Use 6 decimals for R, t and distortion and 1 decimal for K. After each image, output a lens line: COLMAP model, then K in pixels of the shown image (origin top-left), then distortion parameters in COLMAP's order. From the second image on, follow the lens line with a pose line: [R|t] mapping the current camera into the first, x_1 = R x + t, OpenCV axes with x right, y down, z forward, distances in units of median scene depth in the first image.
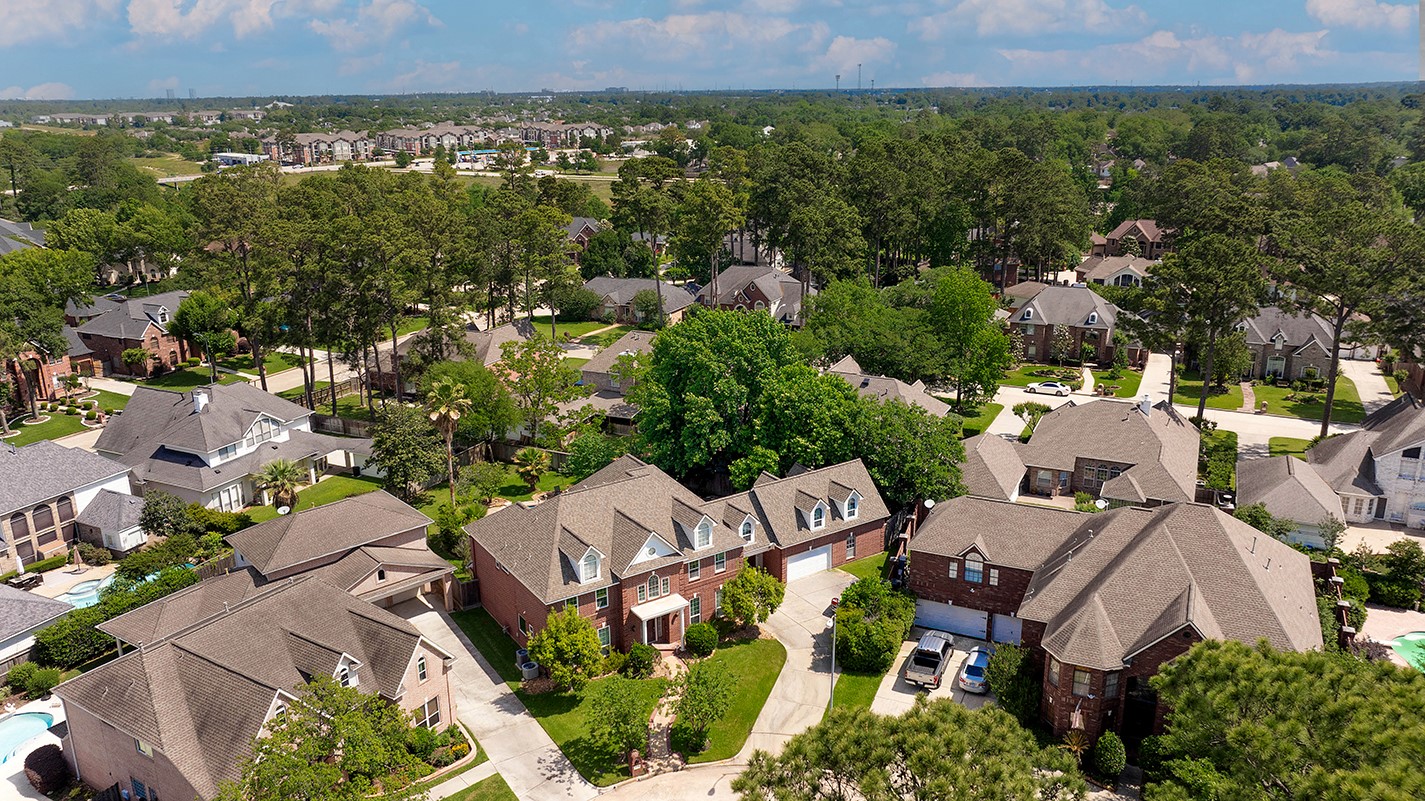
lens RADIAL K [[1004.4, 0, 714.3], [0, 1004.4, 400.0], [0, 0, 1]] dist [-0.012403, 0.002190]
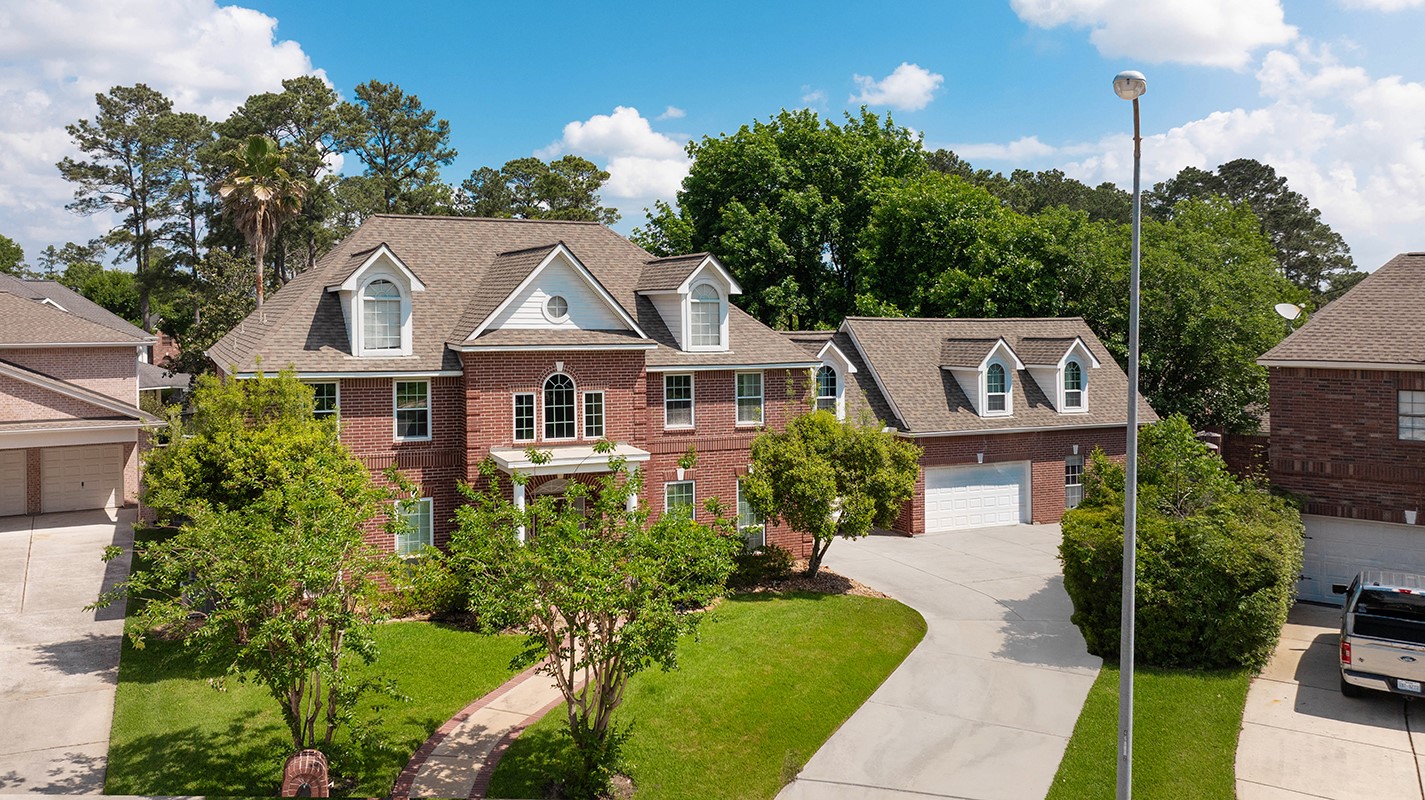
lens RADIAL K [[1004.4, 0, 661.5], [0, 1004.4, 392.0], [0, 0, 1]] dist [-0.012403, 0.002190]
pose [[0.983224, 0.002850, -0.182379, 0.044218], [-0.053944, 0.959694, -0.275823, 0.270915], [0.174242, 0.281034, 0.943748, 0.621849]]
